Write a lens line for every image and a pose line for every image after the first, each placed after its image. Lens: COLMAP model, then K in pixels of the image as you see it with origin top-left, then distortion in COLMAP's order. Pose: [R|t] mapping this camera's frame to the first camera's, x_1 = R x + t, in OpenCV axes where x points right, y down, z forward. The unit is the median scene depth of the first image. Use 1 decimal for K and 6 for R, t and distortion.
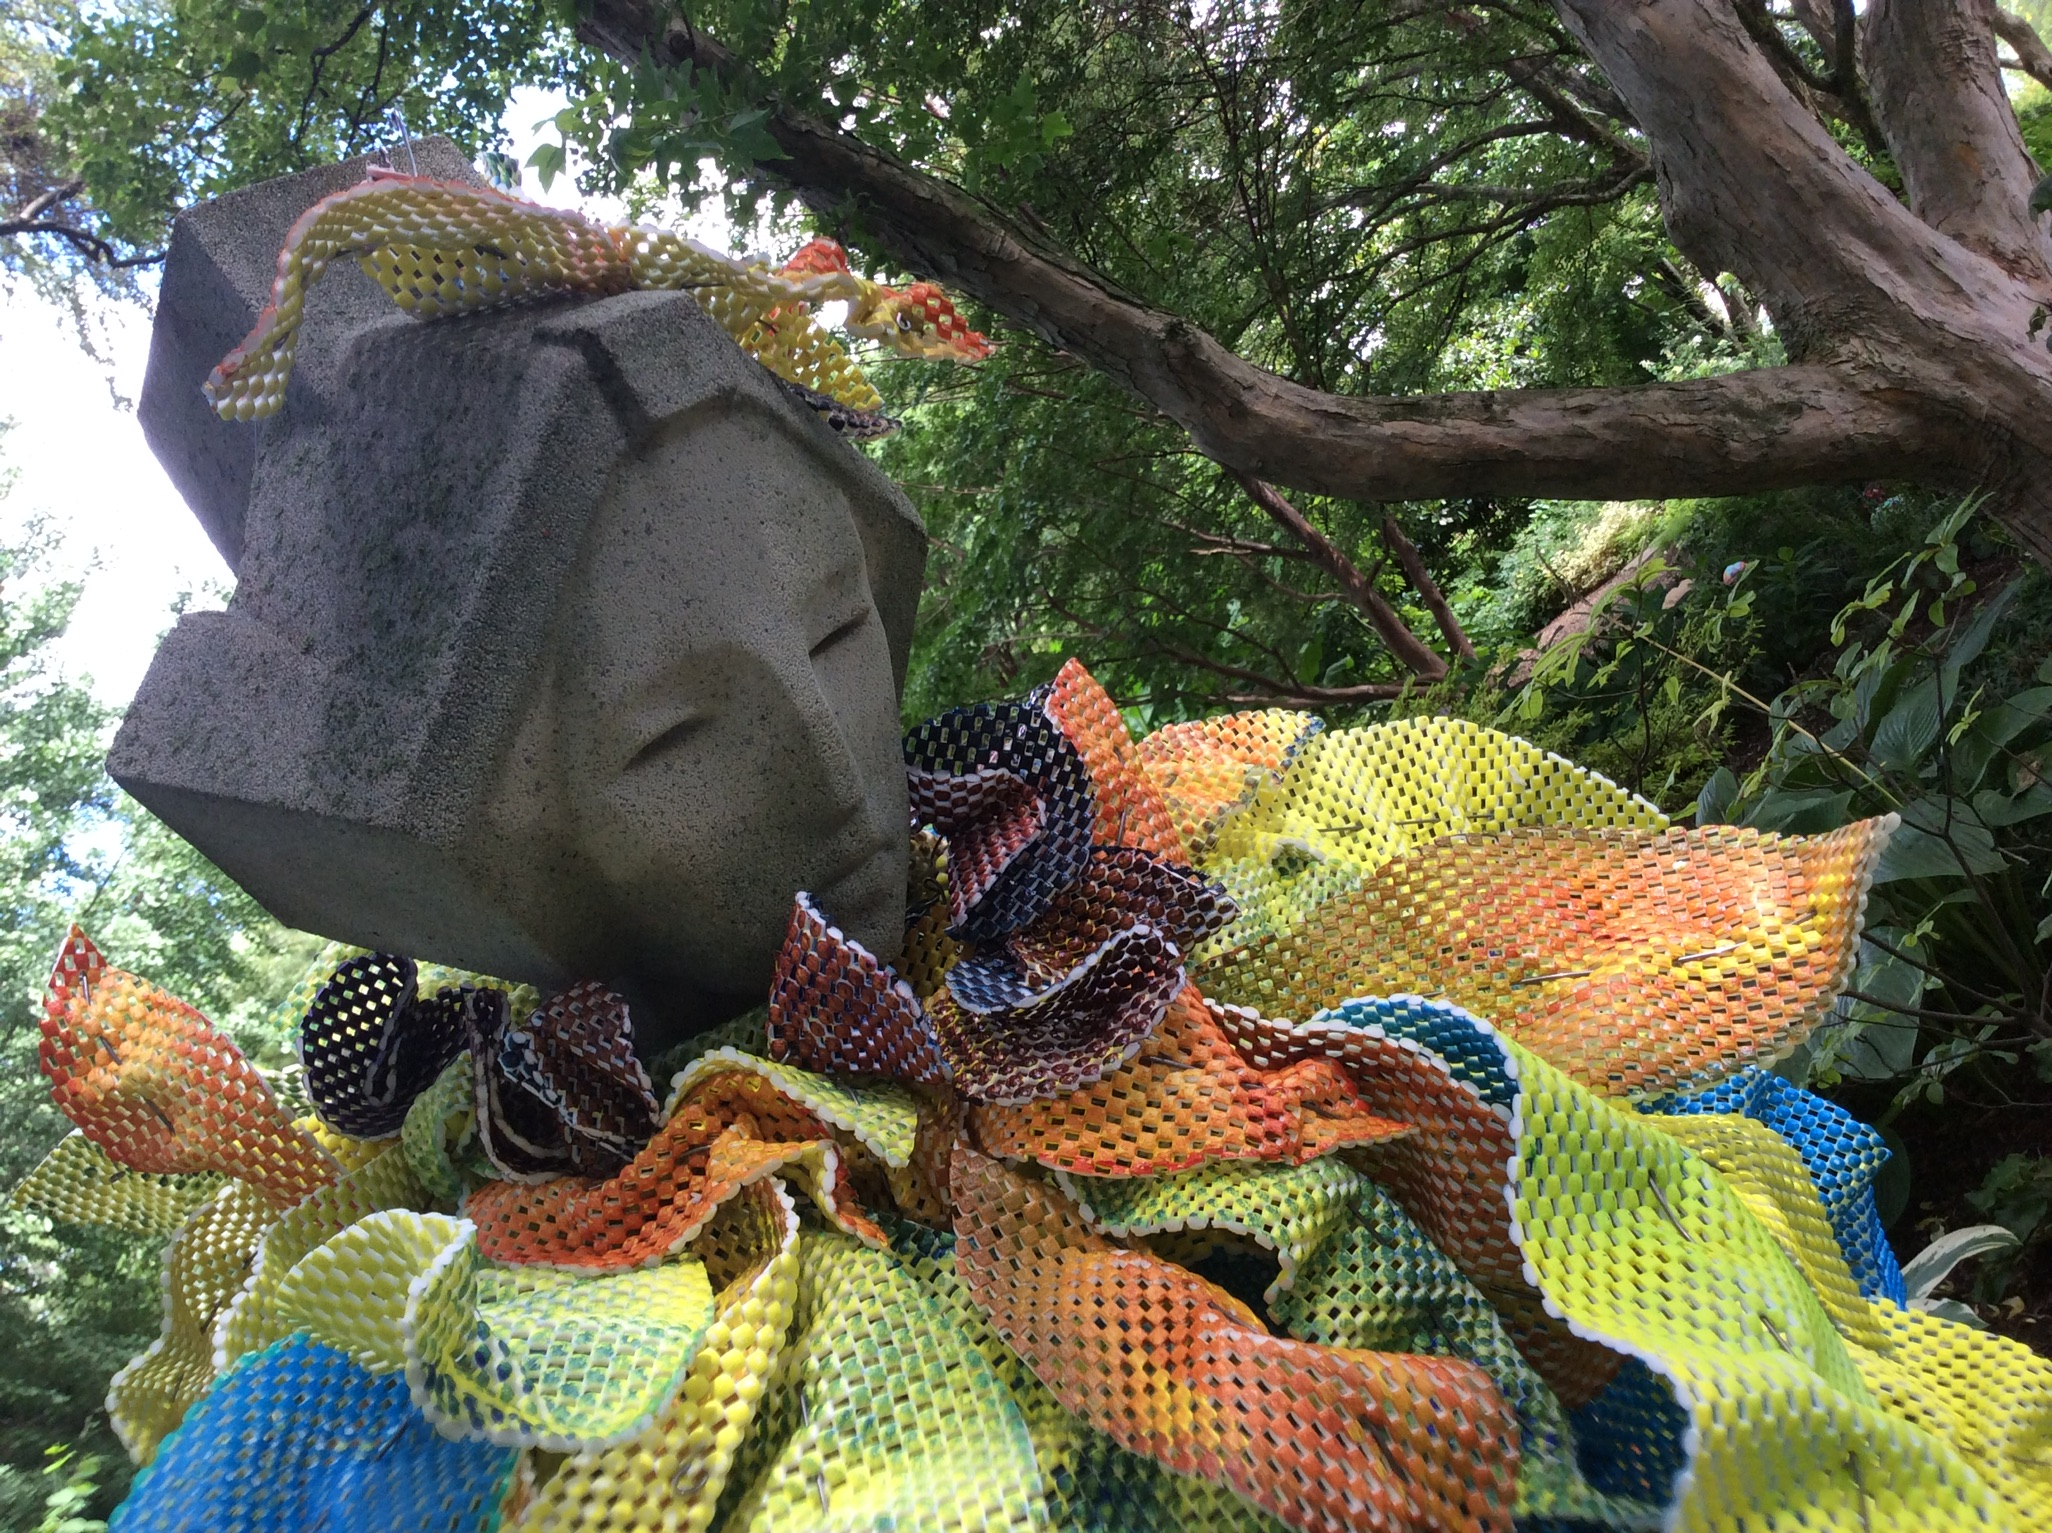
lens RADIAL K [[1879.1, 0, 1026.0], [0, 1879.1, 766.5], [0, 0, 1]] dist [0.114637, -0.226567]
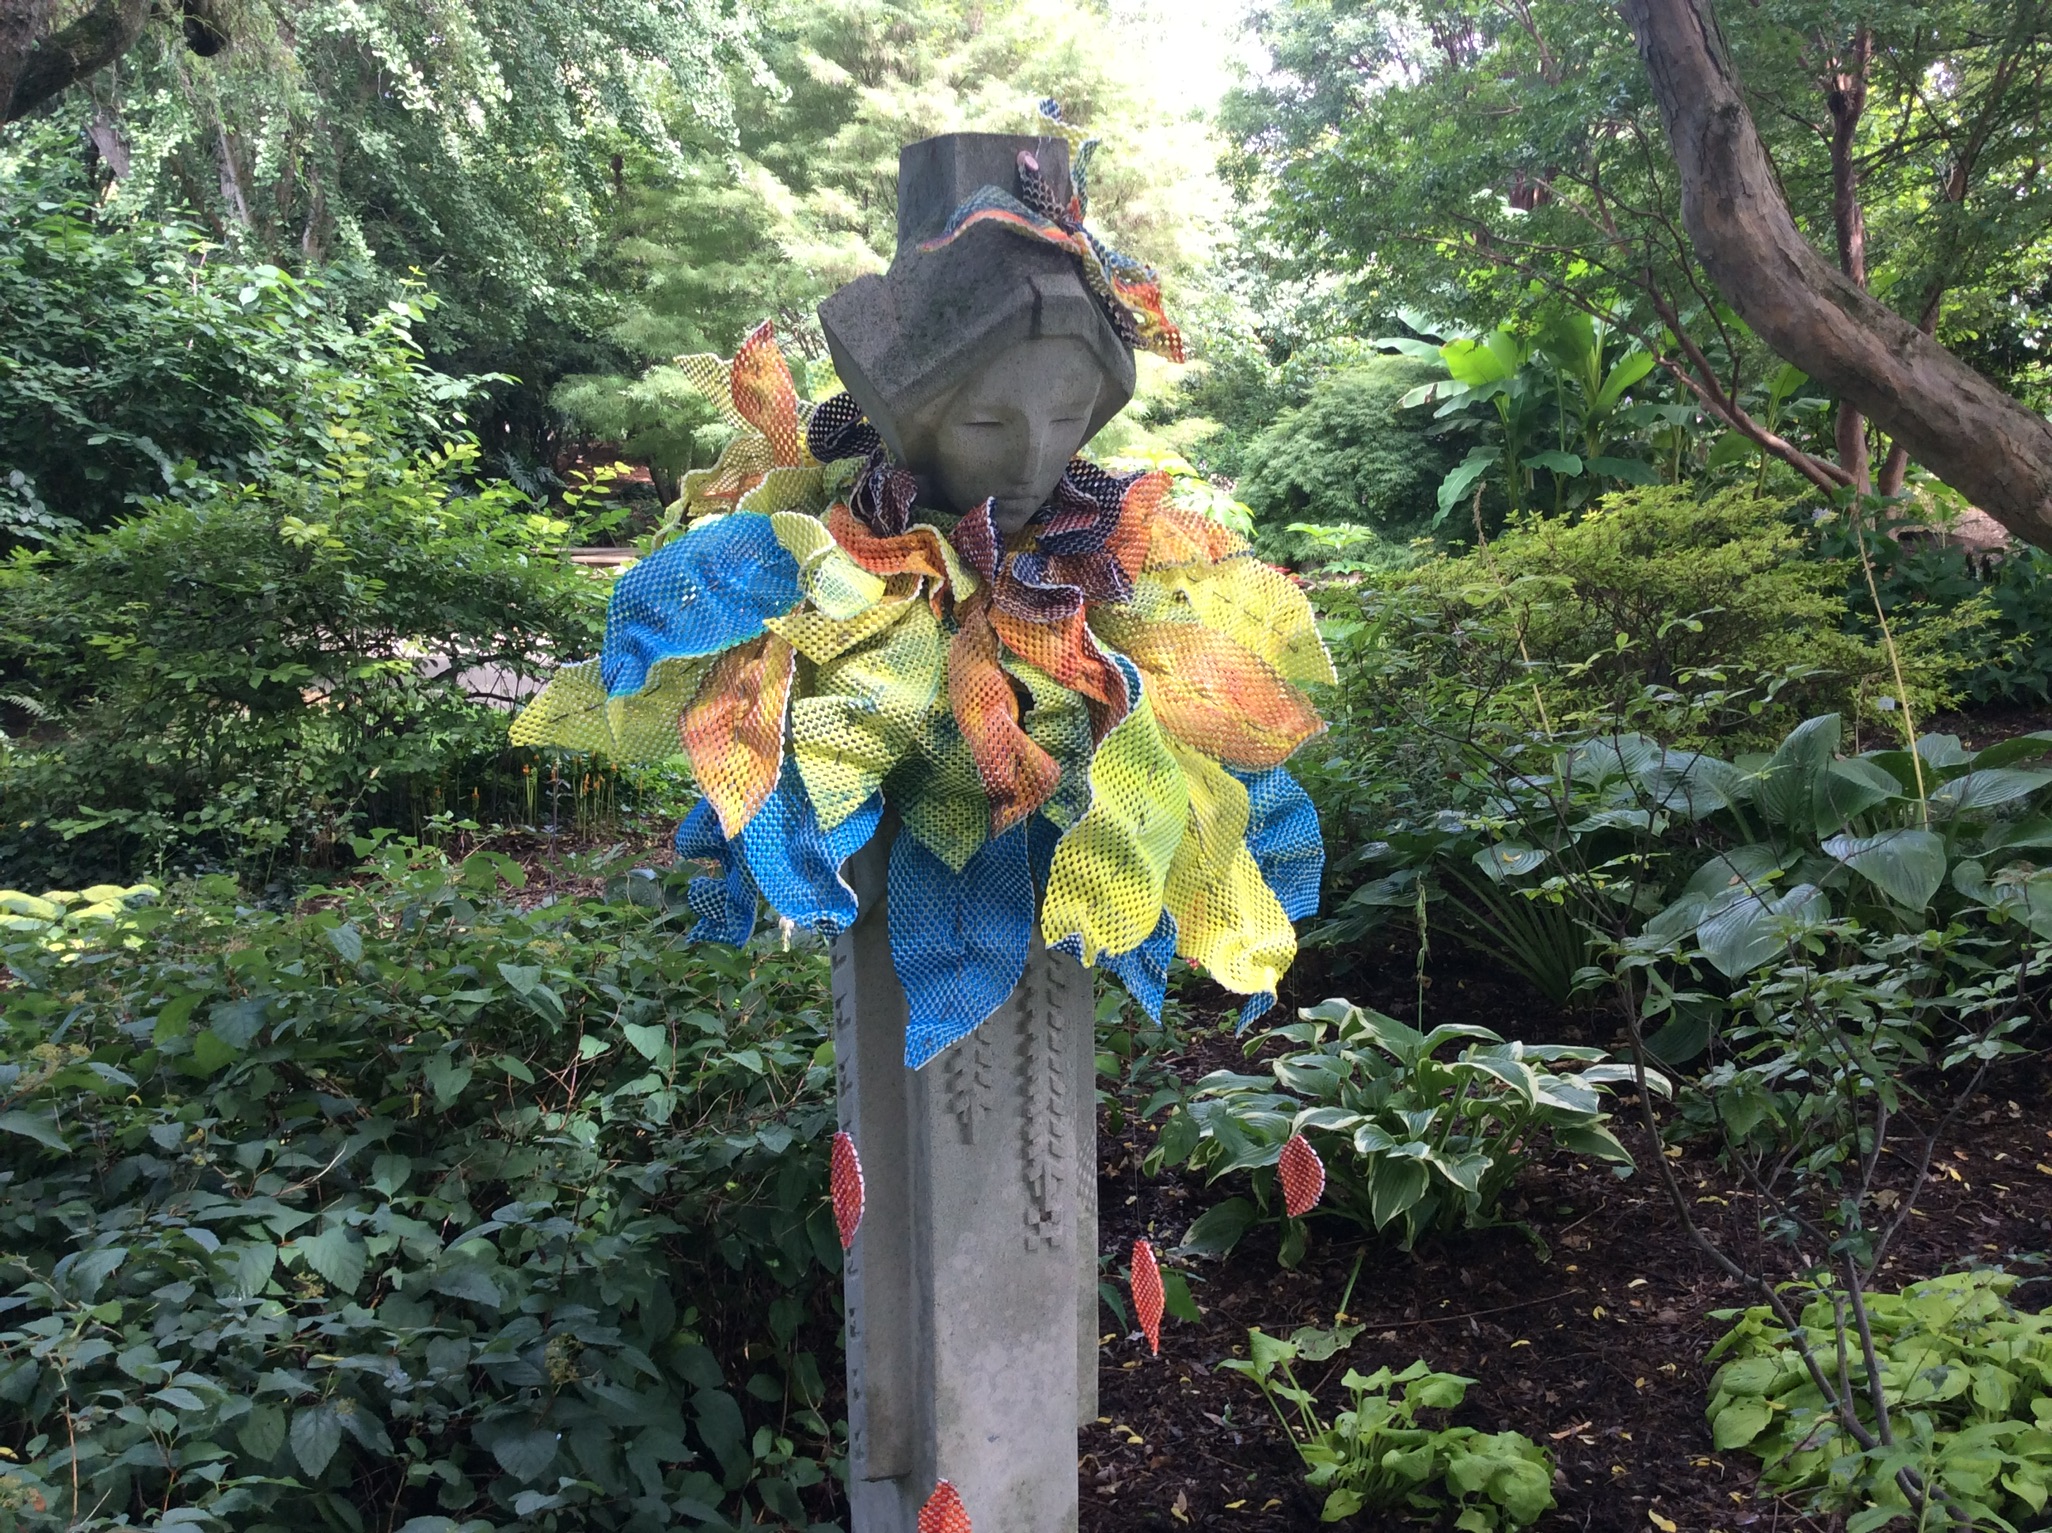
lens RADIAL K [[1879.1, 0, 1026.0], [0, 1879.1, 766.5], [0, 0, 1]] dist [0.114637, -0.226567]
pose [[0.780890, 0.623376, -0.040167, 0.275982], [-0.575285, 0.742725, 0.342646, -0.618665], [0.243430, -0.244462, 0.938606, -1.653935]]
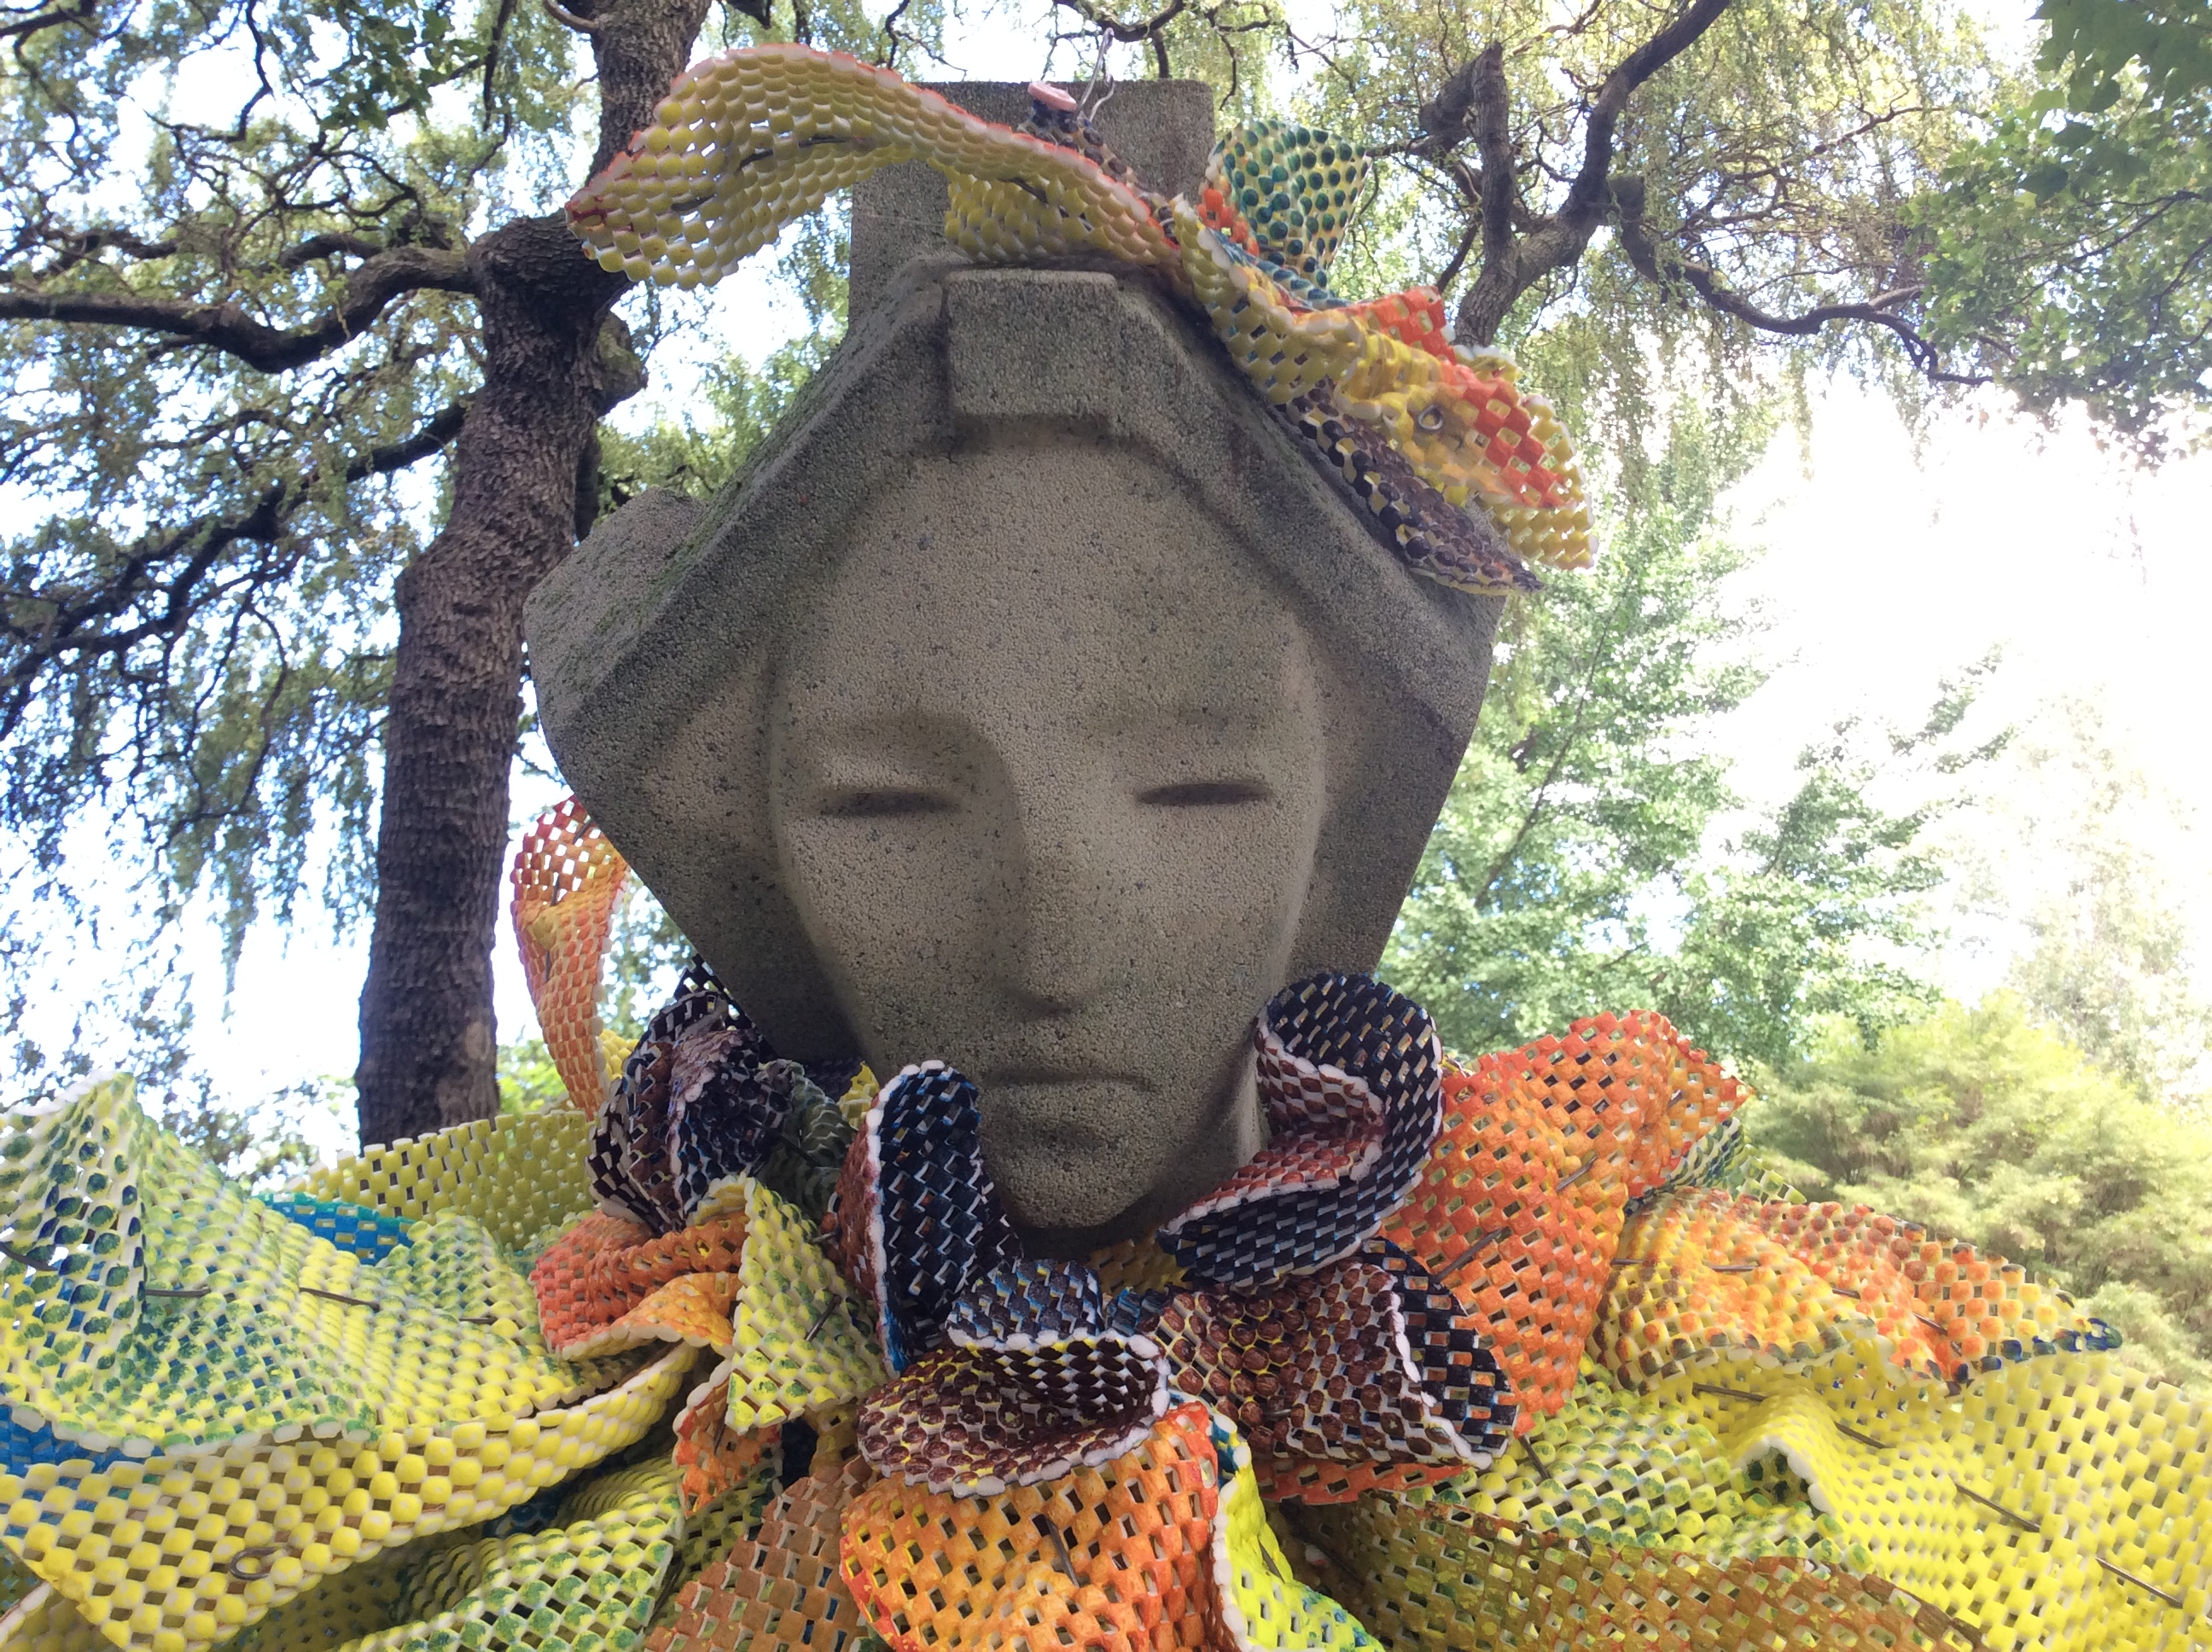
lens RADIAL K [[2025.6, 0, 1106.0], [0, 2025.6, 826.0], [0, 0, 1]] dist [0.114637, -0.226567]
pose [[0.641322, 0.398894, -0.655431, 0.441219], [-0.432727, 0.893457, 0.120344, -0.152254], [0.633604, 0.206443, 0.745606, 0.438433]]
